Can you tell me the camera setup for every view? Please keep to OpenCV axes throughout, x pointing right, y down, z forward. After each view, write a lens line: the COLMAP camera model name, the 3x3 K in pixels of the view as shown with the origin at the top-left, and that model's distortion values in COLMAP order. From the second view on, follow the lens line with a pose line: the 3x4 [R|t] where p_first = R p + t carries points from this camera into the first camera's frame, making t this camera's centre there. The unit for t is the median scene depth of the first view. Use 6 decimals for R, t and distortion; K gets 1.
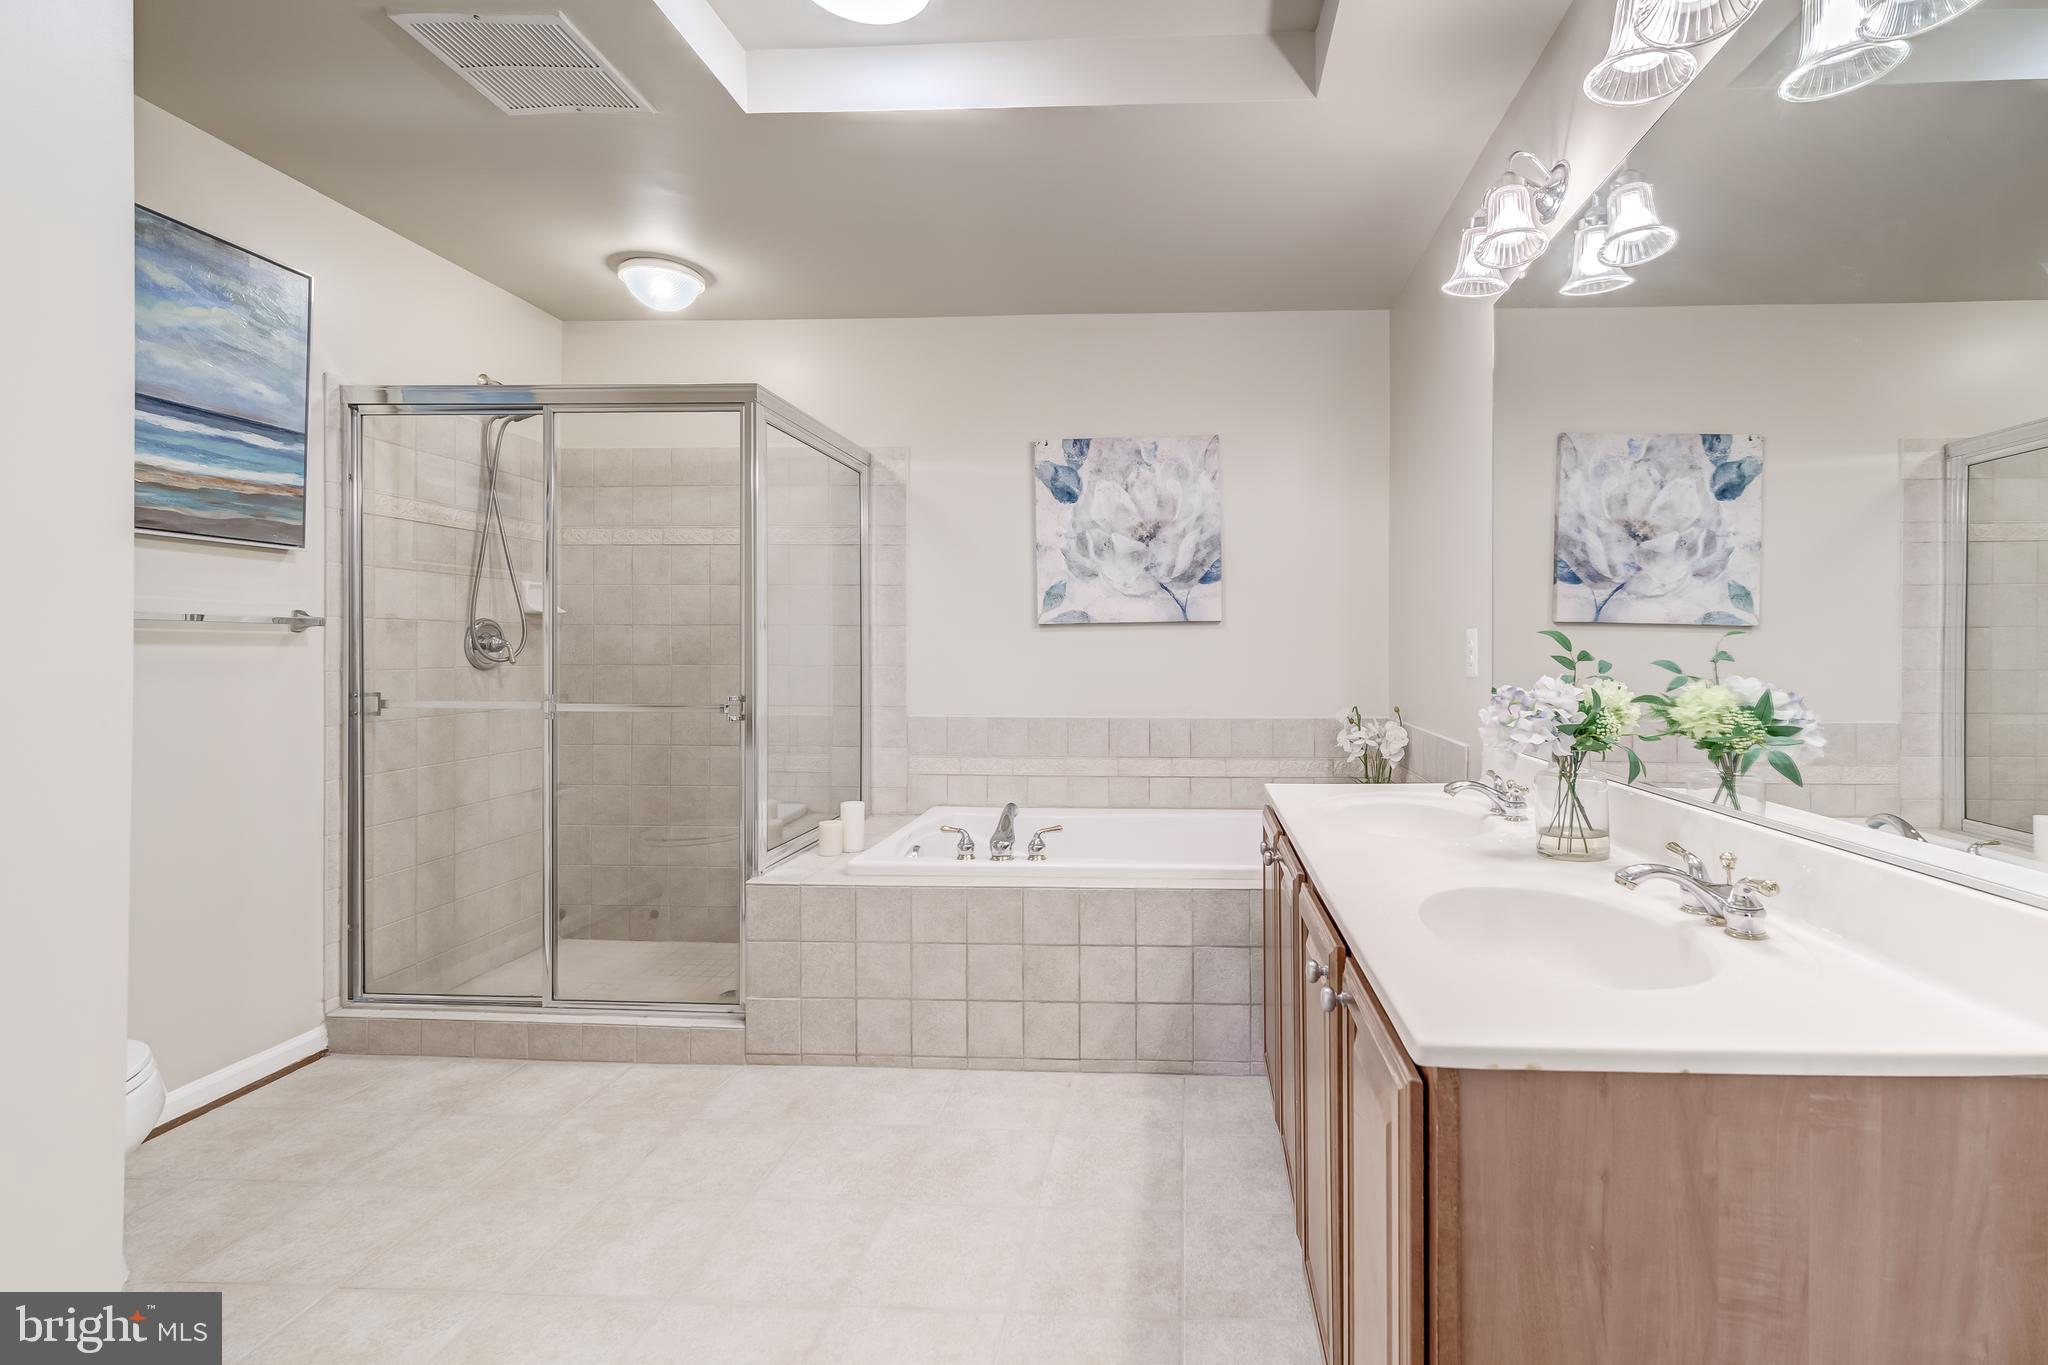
lens RADIAL K [[1619.3, 0, 1024.8], [0, 1619.3, 662.4], [0, 0, 1]] dist [-0.002461, 0.005622]
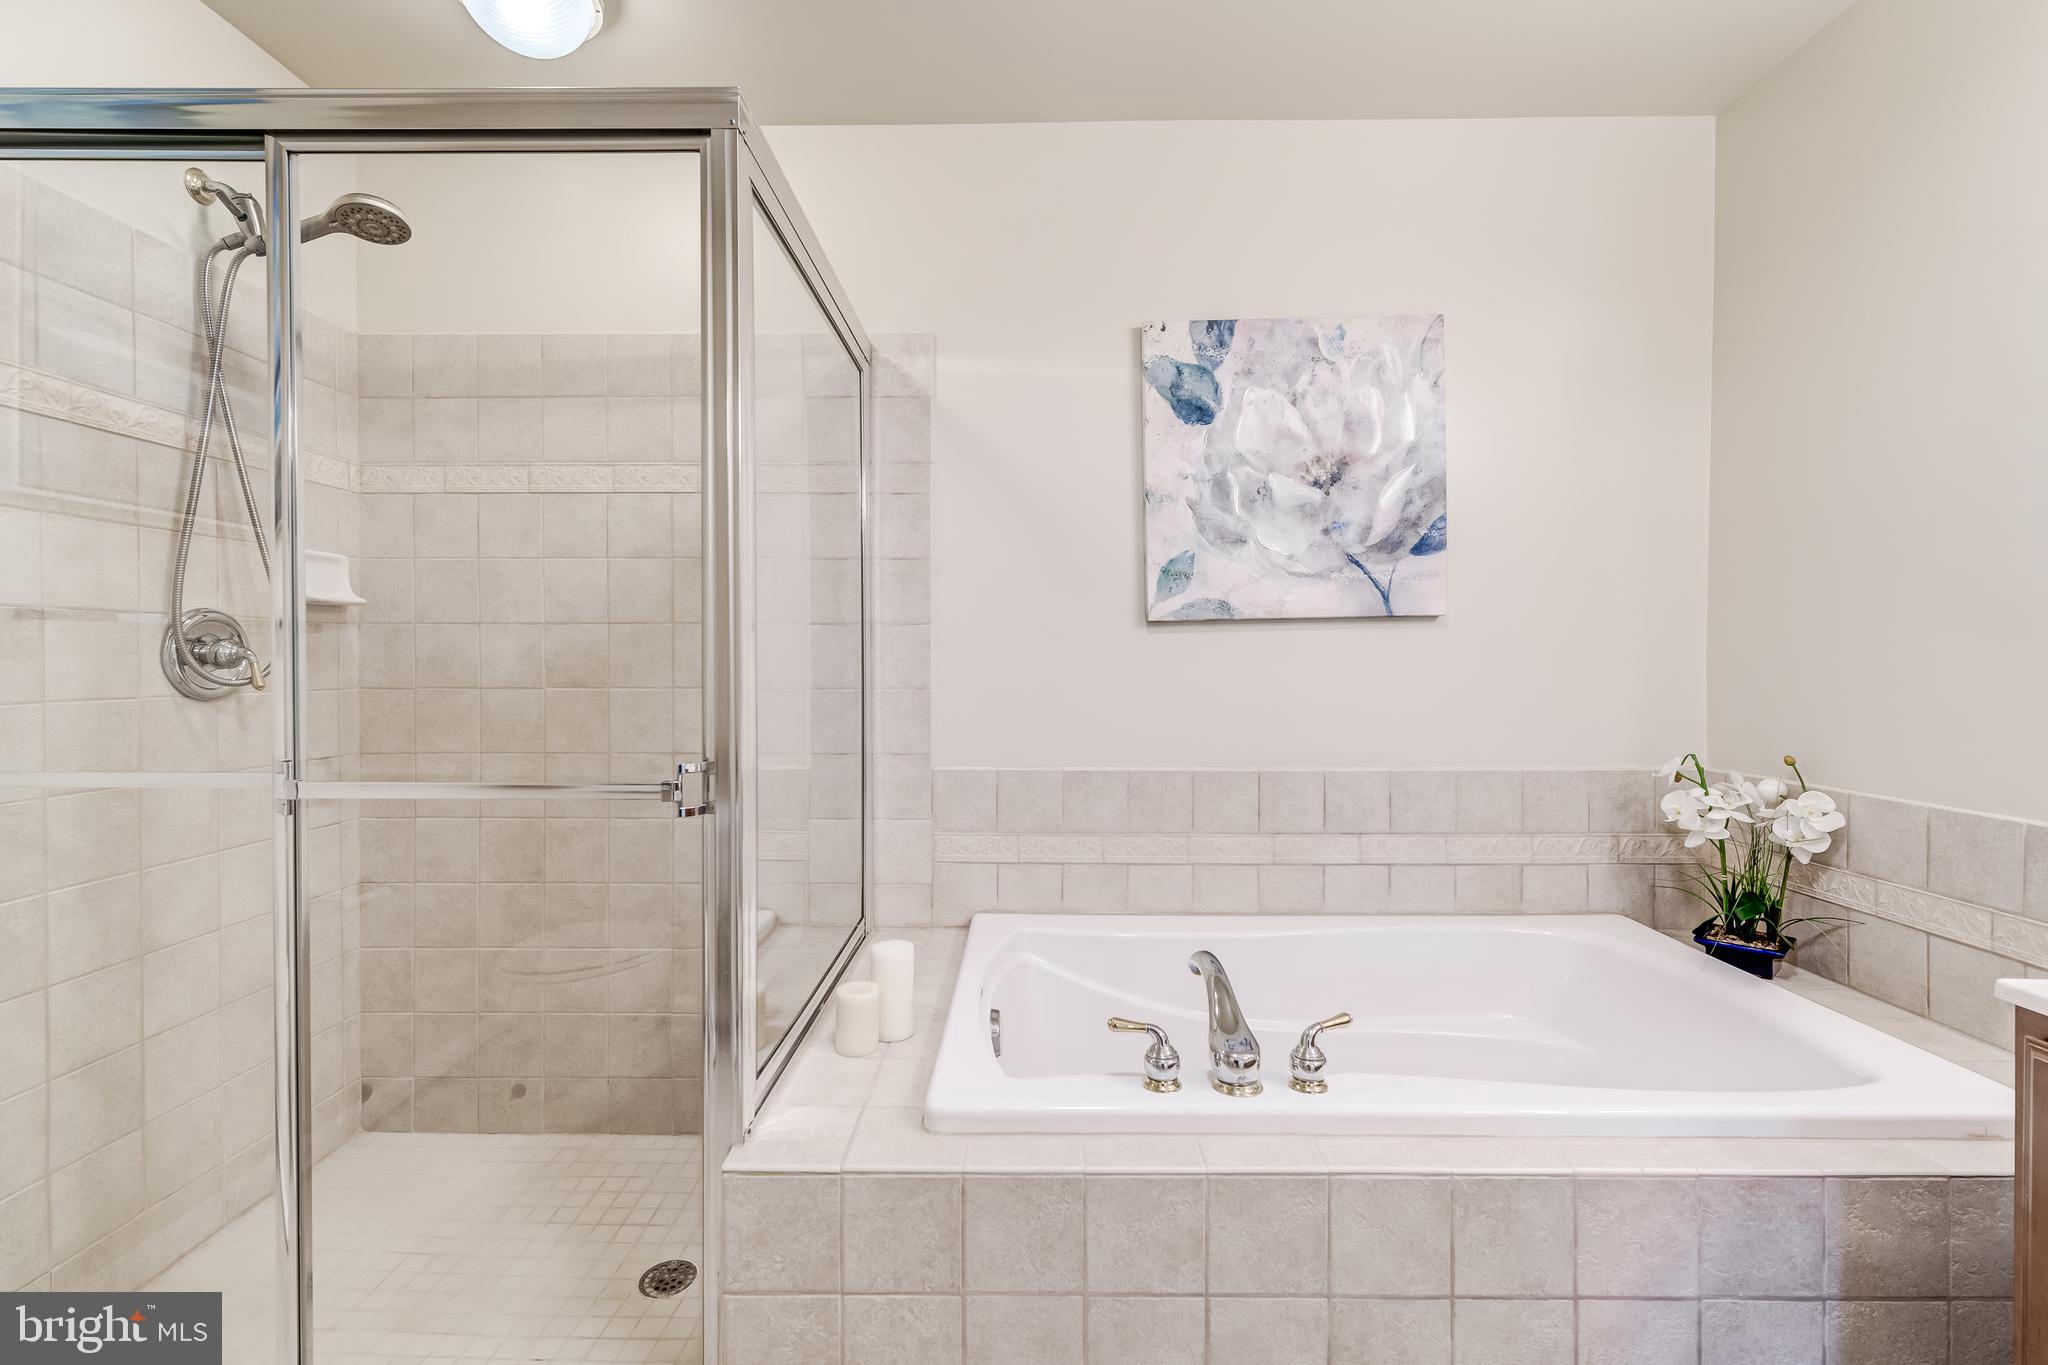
lens RADIAL K [[1619.3, 0, 1023.8], [0, 1619.3, 695.5], [0, 0, 1]] dist [-0.002461, 0.005622]
pose [[0.996918, -0.003914, 0.078358, -0.088769], [0.002889, 0.999909, 0.013197, -0.003408], [-0.078402, -0.012930, 0.996838, 0.389339]]
